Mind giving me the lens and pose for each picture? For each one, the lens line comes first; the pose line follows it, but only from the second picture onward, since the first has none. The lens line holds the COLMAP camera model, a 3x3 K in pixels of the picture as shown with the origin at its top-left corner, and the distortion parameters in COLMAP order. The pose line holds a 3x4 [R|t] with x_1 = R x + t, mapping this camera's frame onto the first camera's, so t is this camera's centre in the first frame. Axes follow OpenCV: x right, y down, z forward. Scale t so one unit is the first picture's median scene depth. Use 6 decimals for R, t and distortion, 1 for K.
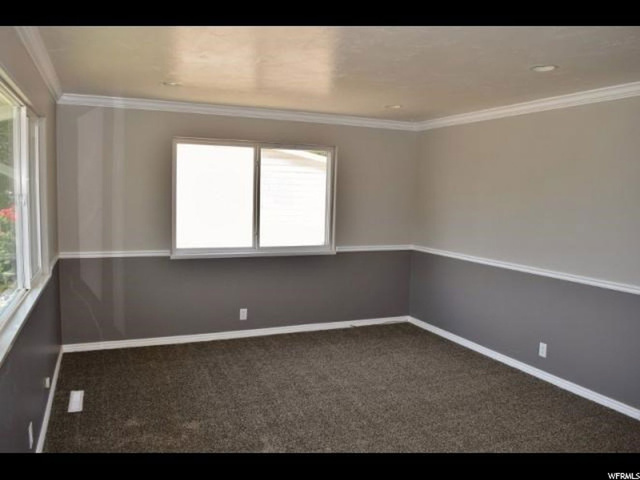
lens RADIAL K [[498.9, 0, 313.9], [0, 498.9, 239.7], [0, 0, 1]] dist [-0.087570, 0.005053]
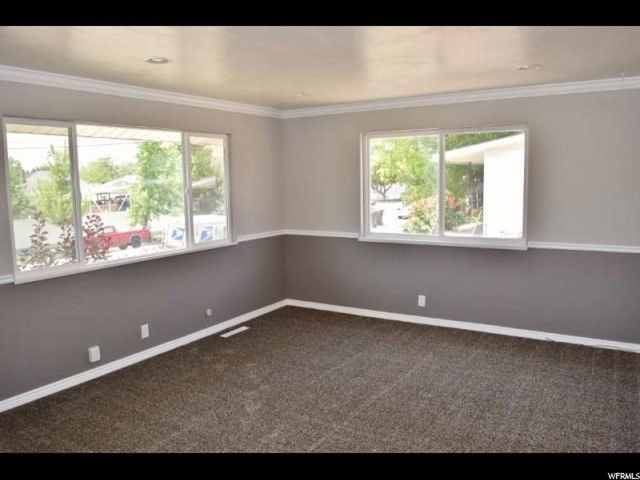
lens RADIAL K [[498.9, 0, 313.9], [0, 498.9, 239.7], [0, 0, 1]] dist [-0.087570, 0.005053]
pose [[0.572247, 0.064117, -0.817571, 0.605920], [-0.048373, 0.997842, 0.044396, -0.010008], [0.818653, 0.014143, 0.574114, 0.259654]]
